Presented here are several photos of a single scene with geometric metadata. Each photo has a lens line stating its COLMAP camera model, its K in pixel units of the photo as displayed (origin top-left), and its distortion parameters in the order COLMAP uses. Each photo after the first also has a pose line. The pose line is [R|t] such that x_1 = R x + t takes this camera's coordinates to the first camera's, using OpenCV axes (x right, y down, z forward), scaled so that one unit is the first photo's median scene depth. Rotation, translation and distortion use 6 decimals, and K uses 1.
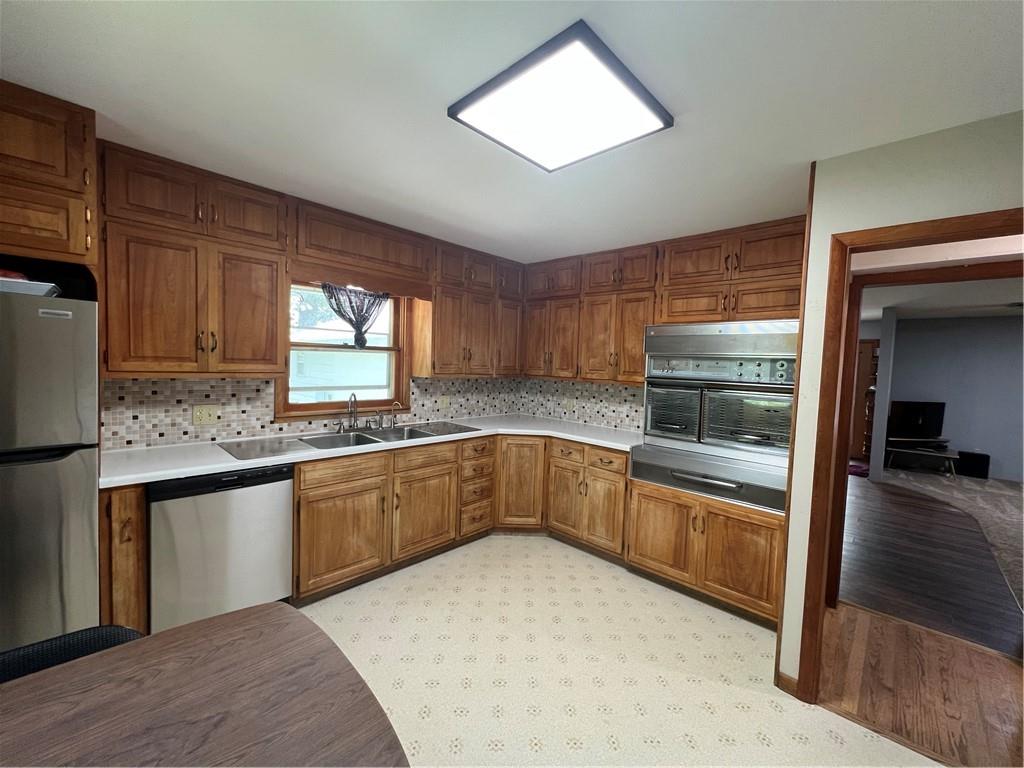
lens RADIAL K [[409.8, 0, 512.3], [0, 409.8, 383.3], [0, 0, 1]] dist [-0.001600, 0.000594]
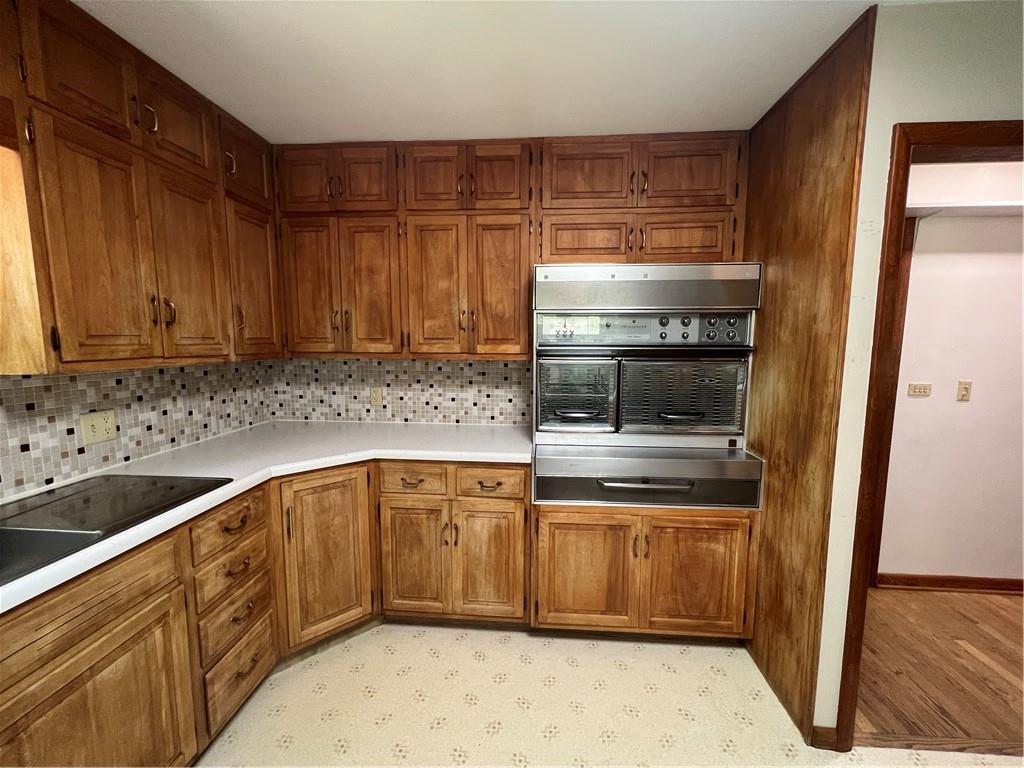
lens RADIAL K [[409.8, 0, 512.0], [0, 409.8, 383.1], [0, 0, 1]] dist [-0.001600, 0.000594]
pose [[0.773765, -0.100701, 0.625417, -0.127361], [0.058760, 0.994437, 0.087422, -0.015554], [-0.630741, -0.030895, 0.775378, 0.541673]]
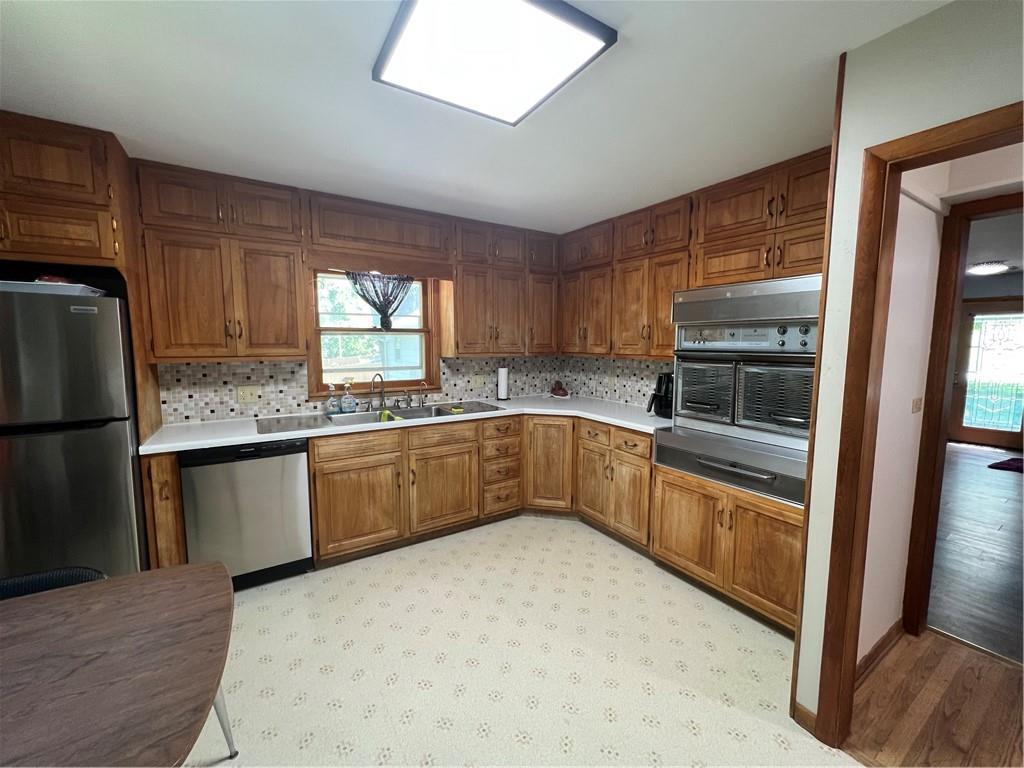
lens RADIAL K [[409.8, 0, 512.9], [0, 409.8, 382.9], [0, 0, 1]] dist [-0.001600, 0.000594]
pose [[0.970881, -0.010110, -0.239348, 0.209017], [0.020621, 0.998928, 0.041452, 0.011861], [0.238673, -0.045180, 0.970049, 0.064069]]
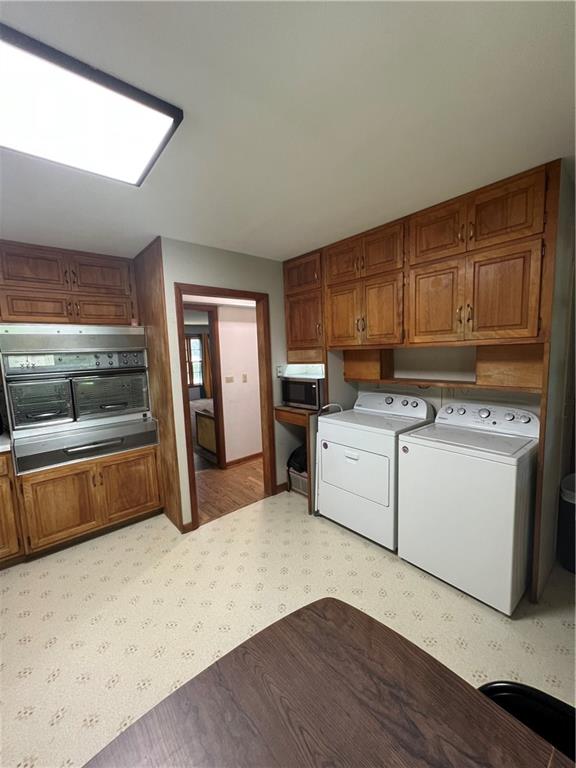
lens RADIAL K [[307.3, 0, 287.3], [0, 307.3, 383.7], [0, 0, 1]] dist [-0.001600, 0.000594]
pose [[0.098350, -0.148498, 0.984010, -0.371823], [0.091603, 0.985957, 0.139636, -0.037987], [-0.990927, 0.076405, 0.110572, 0.240806]]
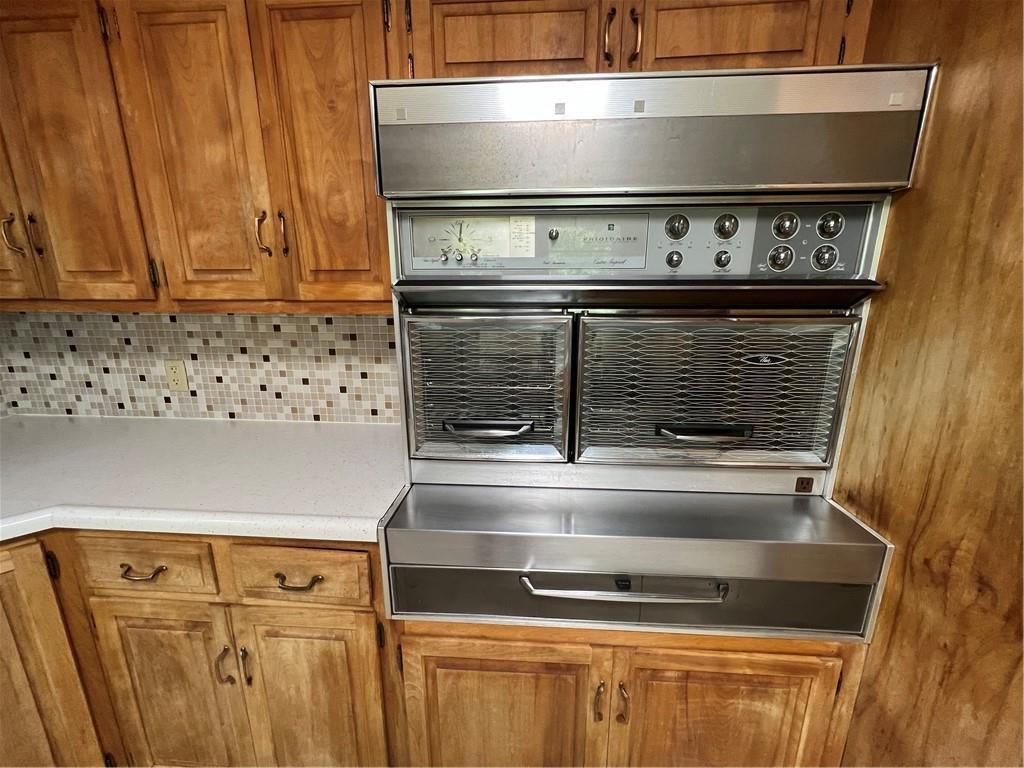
lens RADIAL K [[410.0, 0, 511.7], [0, 410.0, 382.9], [0, 0, 1]] dist [-0.002389, 0.000690]
pose [[0.767637, -0.183342, 0.614100, 0.205894], [0.062441, 0.975044, 0.213050, -0.002197], [-0.637836, -0.125200, 0.759928, 0.748804]]
